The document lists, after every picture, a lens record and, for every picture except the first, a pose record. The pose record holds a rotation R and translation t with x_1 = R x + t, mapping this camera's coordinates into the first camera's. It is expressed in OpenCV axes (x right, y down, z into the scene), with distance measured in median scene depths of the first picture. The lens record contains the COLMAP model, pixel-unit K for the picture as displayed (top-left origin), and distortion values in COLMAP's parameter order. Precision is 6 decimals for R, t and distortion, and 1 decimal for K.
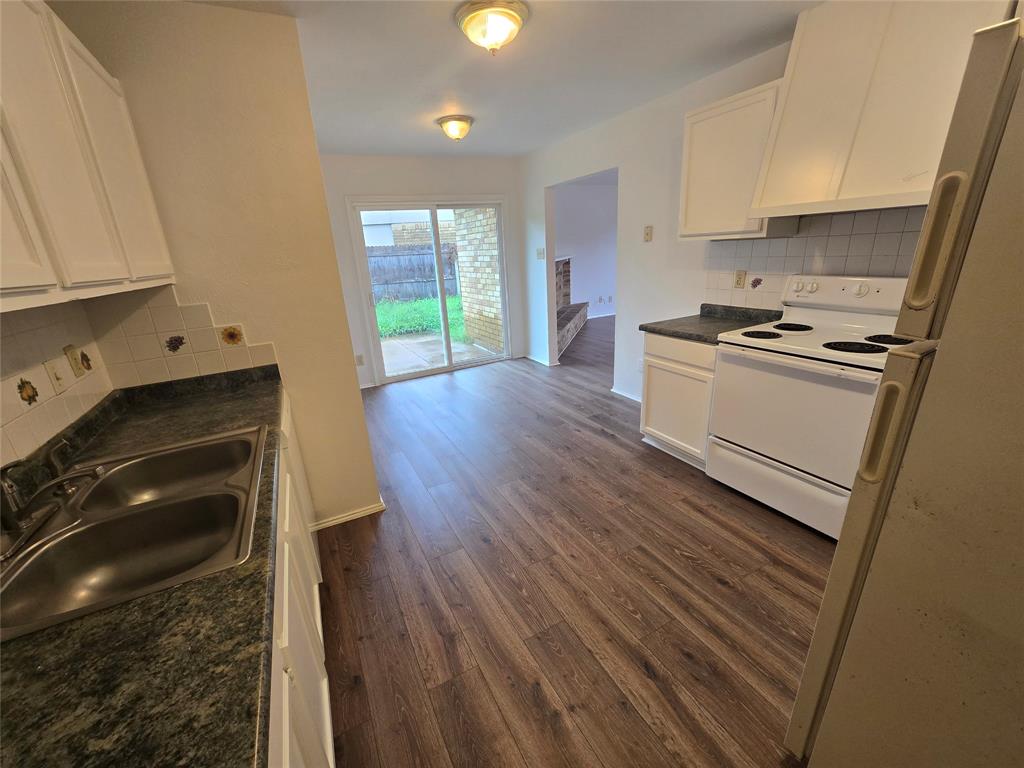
lens RADIAL K [[418.6, 0, 509.6], [0, 418.6, 388.9], [0, 0, 1]] dist [-0.001390, 0.000228]
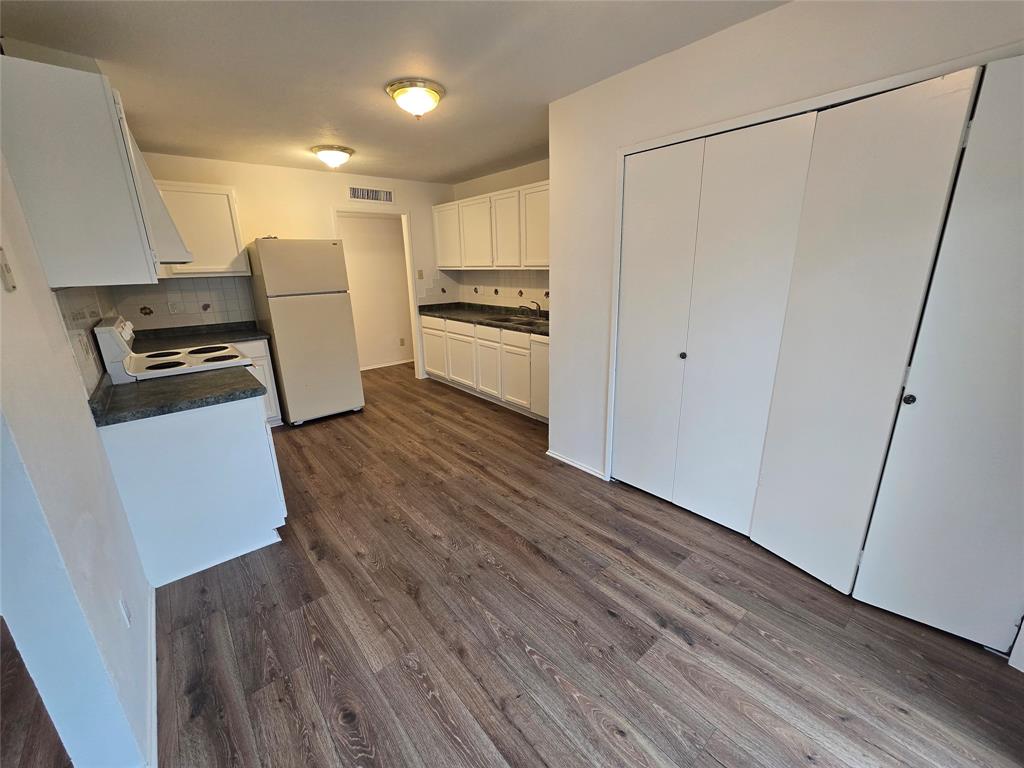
lens RADIAL K [[418.6, 0, 513.4], [0, 418.6, 385.5], [0, 0, 1]] dist [-0.001390, 0.000228]
pose [[-0.972495, 0.135355, -0.189559, 0.018578], [0.001279, 0.816914, 0.576758, -0.515992], [0.232920, 0.560652, -0.794618, 1.494124]]
